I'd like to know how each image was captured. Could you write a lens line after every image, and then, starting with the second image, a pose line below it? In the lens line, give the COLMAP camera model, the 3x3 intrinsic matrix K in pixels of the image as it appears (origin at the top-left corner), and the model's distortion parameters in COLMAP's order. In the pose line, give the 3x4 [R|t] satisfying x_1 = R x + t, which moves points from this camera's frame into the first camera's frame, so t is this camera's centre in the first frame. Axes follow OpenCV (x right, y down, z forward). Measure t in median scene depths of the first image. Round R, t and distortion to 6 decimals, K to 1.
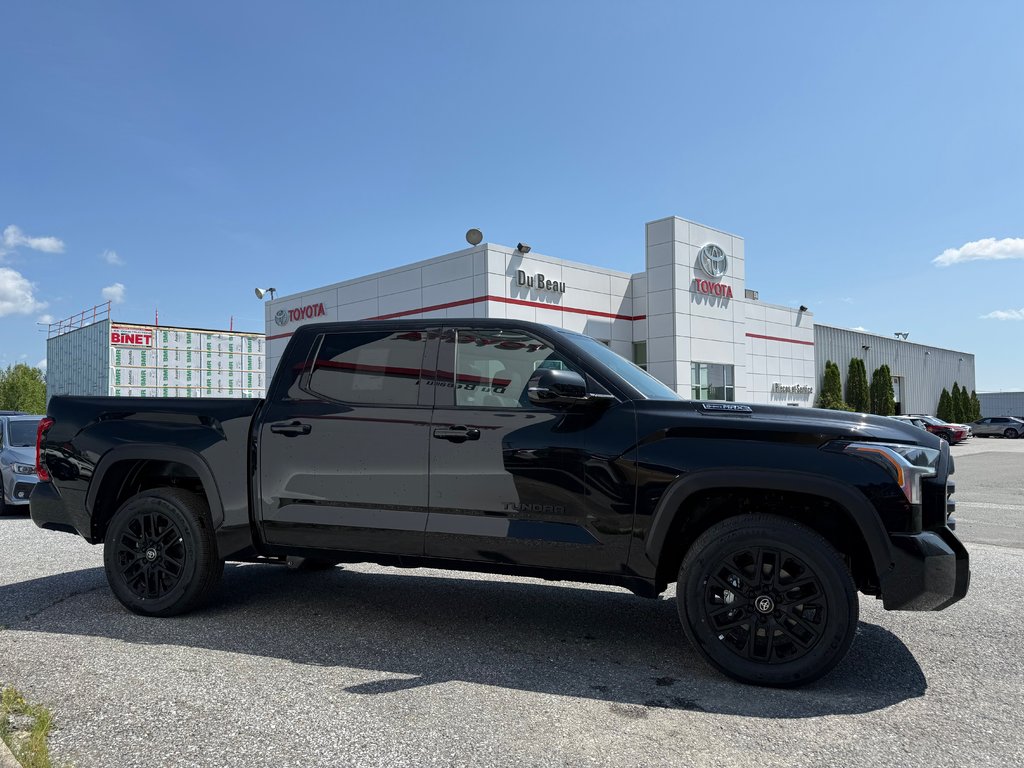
lens RADIAL K [[697.7, 0, 552.0], [0, 697.7, 398.7], [0, 0, 1]] dist [0.004483, -0.001181]
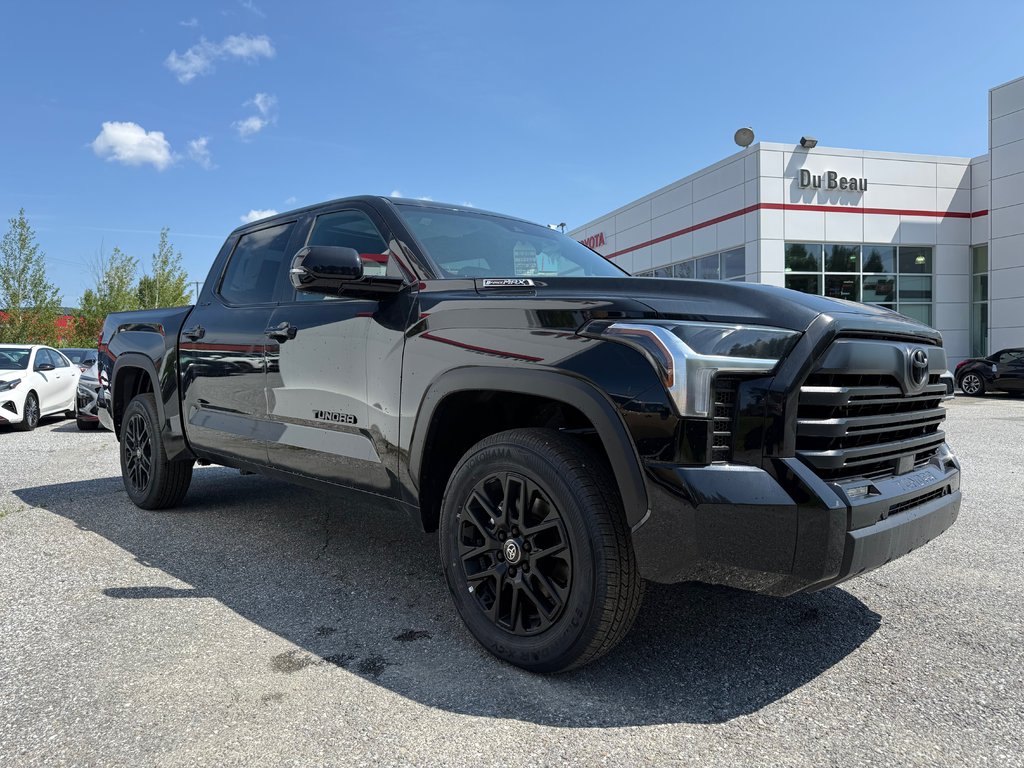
lens RADIAL K [[721.5, 0, 547.4], [0, 721.5, 385.9], [0, 0, 1]] dist [0.054743, -0.072762]
pose [[0.897721, 0.009772, -0.440457, 0.504708], [0.025471, 0.996931, 0.074031, 0.054541], [0.439828, -0.077678, 0.894716, 0.280456]]
